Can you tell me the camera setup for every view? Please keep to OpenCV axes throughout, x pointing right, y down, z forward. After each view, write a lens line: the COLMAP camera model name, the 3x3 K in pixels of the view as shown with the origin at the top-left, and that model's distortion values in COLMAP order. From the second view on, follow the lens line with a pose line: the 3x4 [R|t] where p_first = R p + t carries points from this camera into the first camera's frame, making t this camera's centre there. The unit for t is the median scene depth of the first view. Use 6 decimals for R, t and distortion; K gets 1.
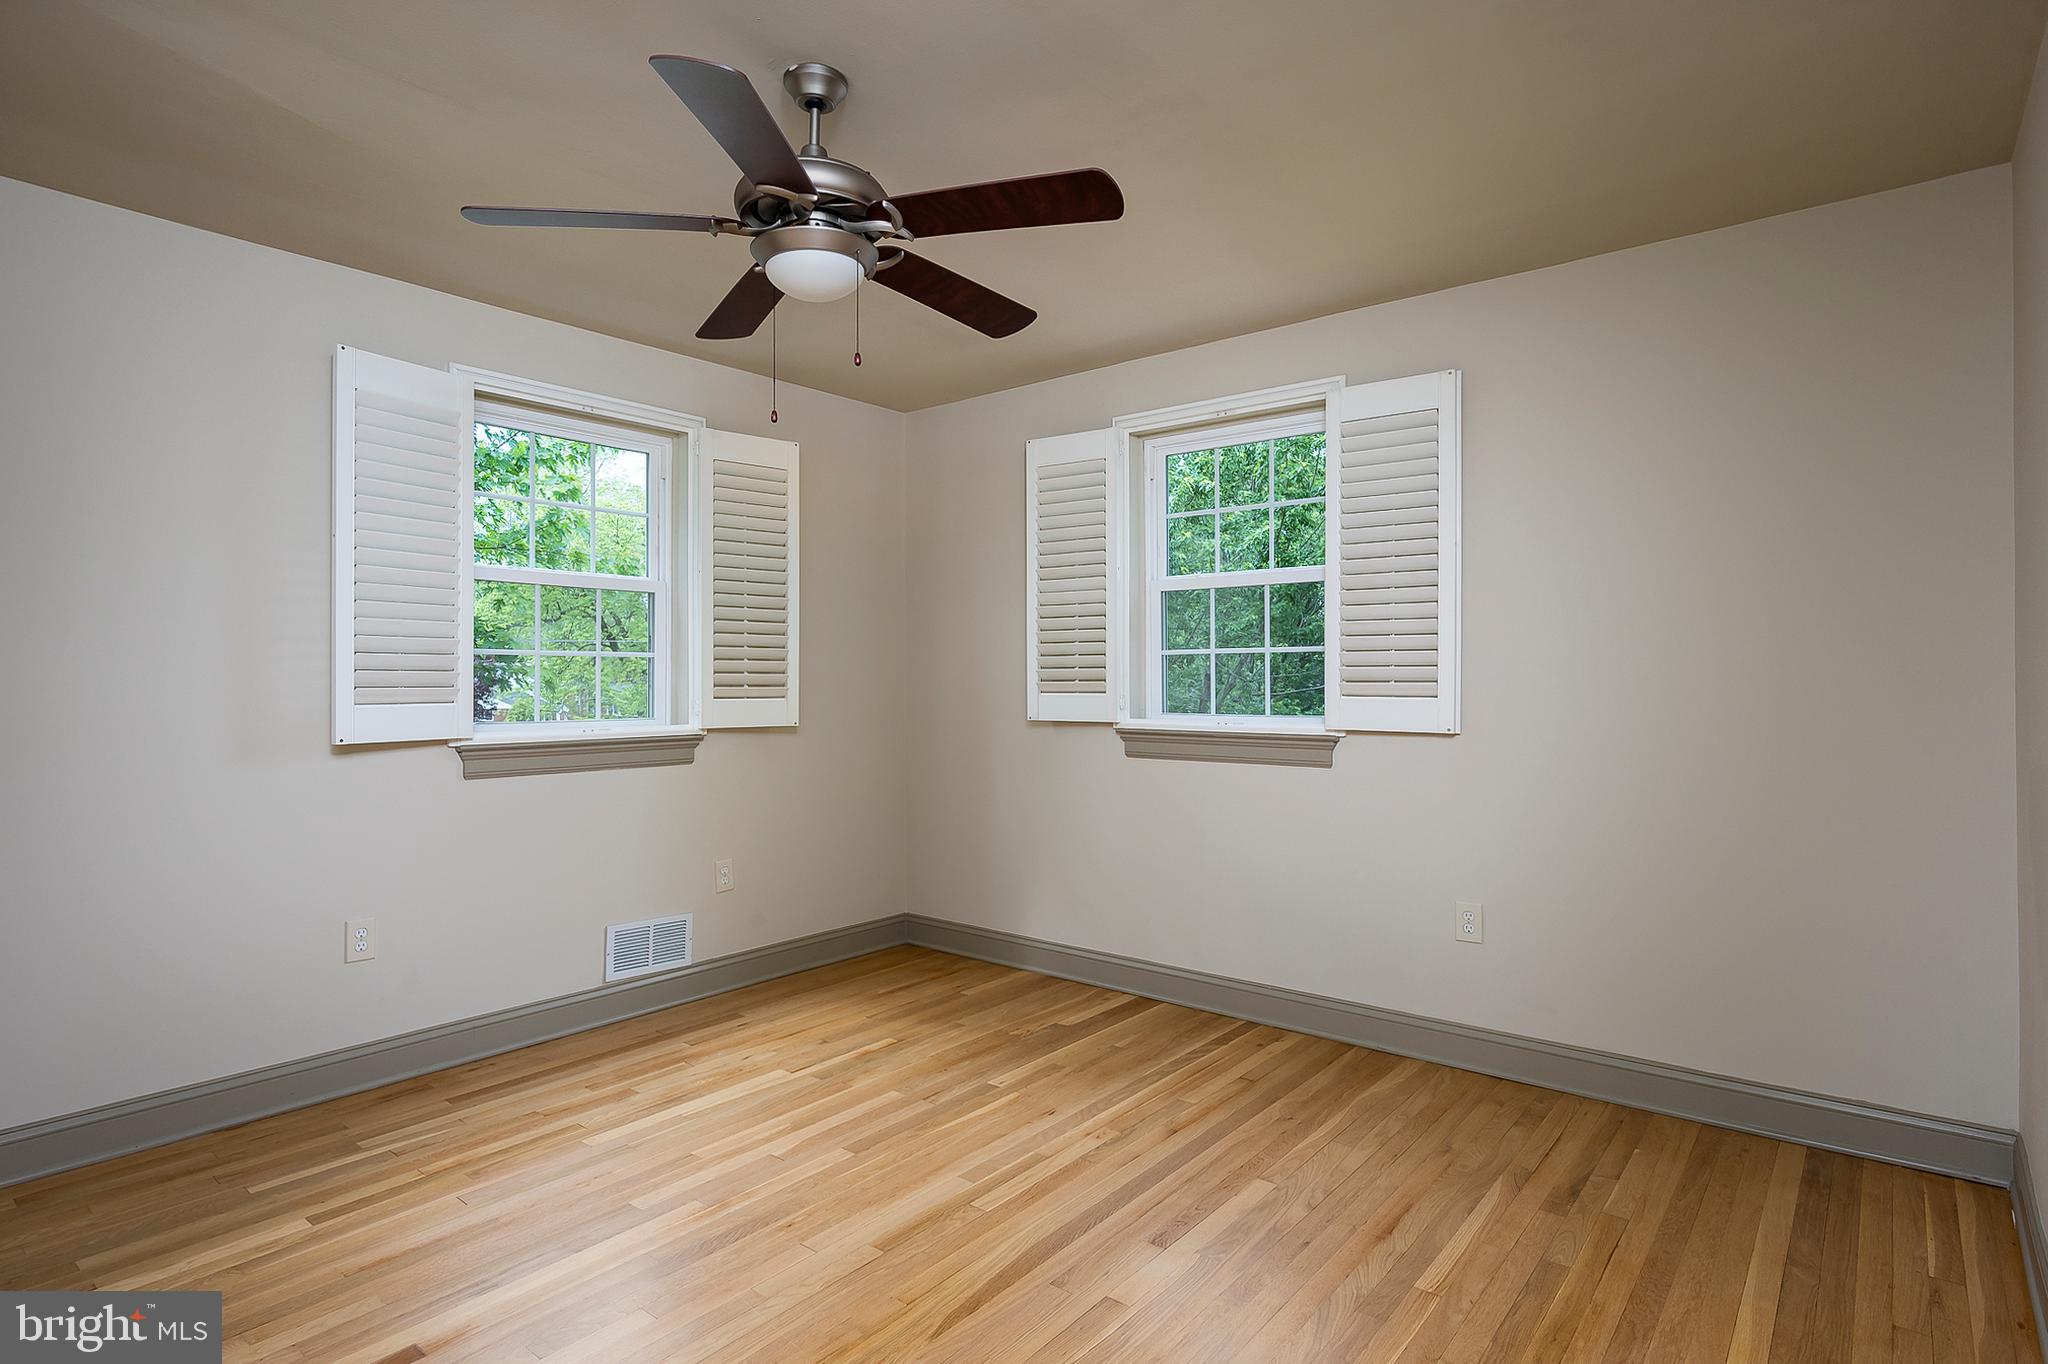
lens RADIAL K [[1045.7, 0, 1026.6], [0, 1045.7, 675.5], [0, 0, 1]] dist [0.000706, -0.000015]
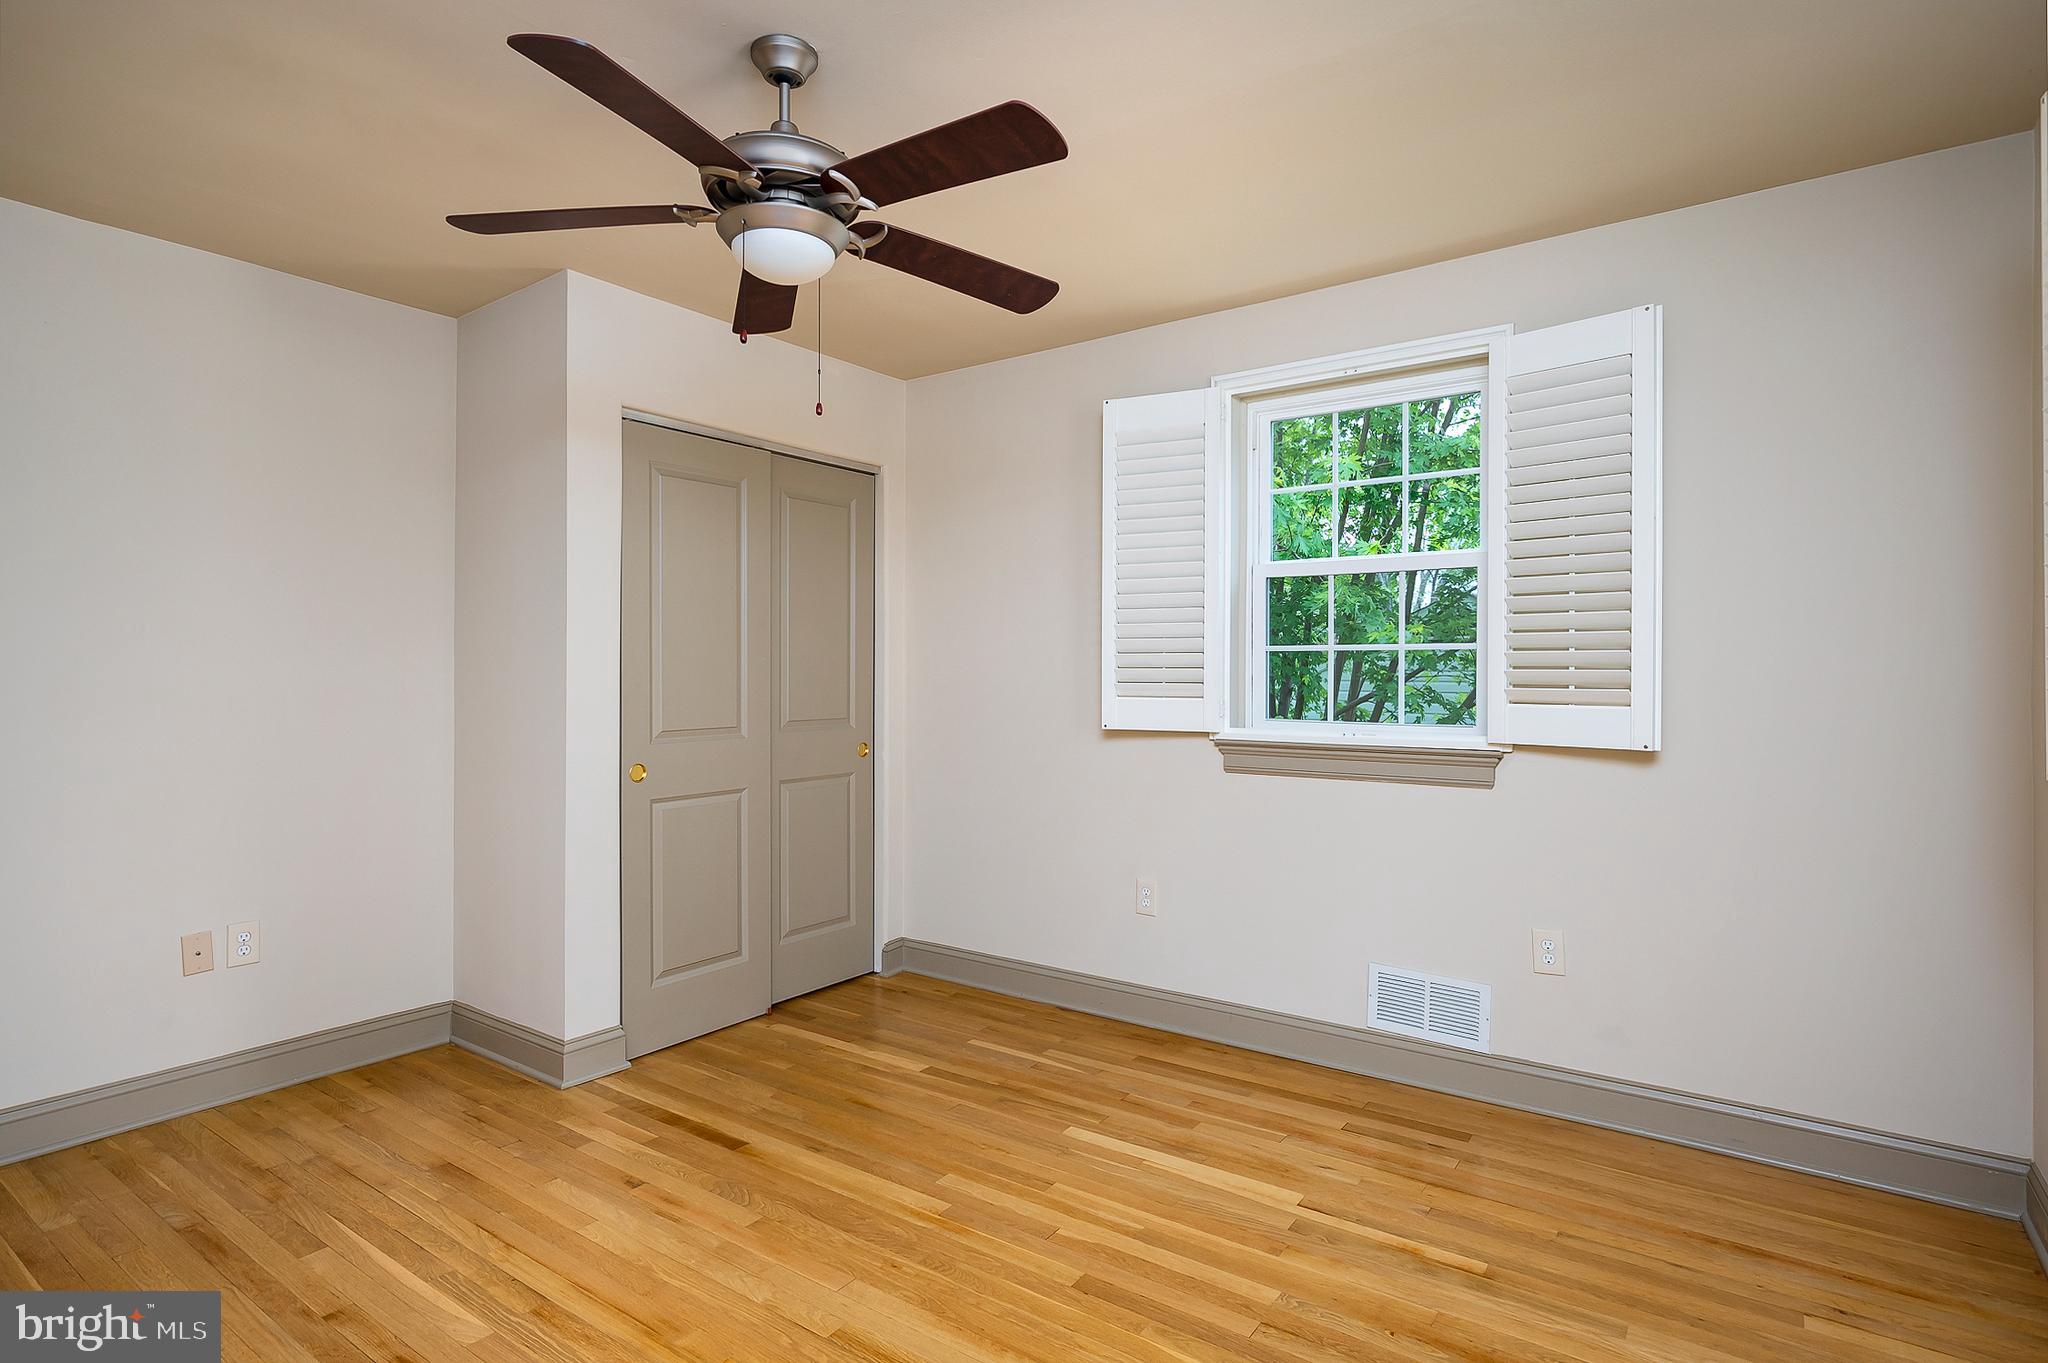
lens RADIAL K [[1045.7, 0, 1036.5], [0, 1045.7, 685.8], [0, 0, 1]] dist [0.000706, -0.000015]
pose [[0.062759, 0.008694, -0.997991, 0.498685], [0.002508, 0.999958, 0.008869, 0.003981], [0.998026, -0.003059, 0.062734, 0.762927]]
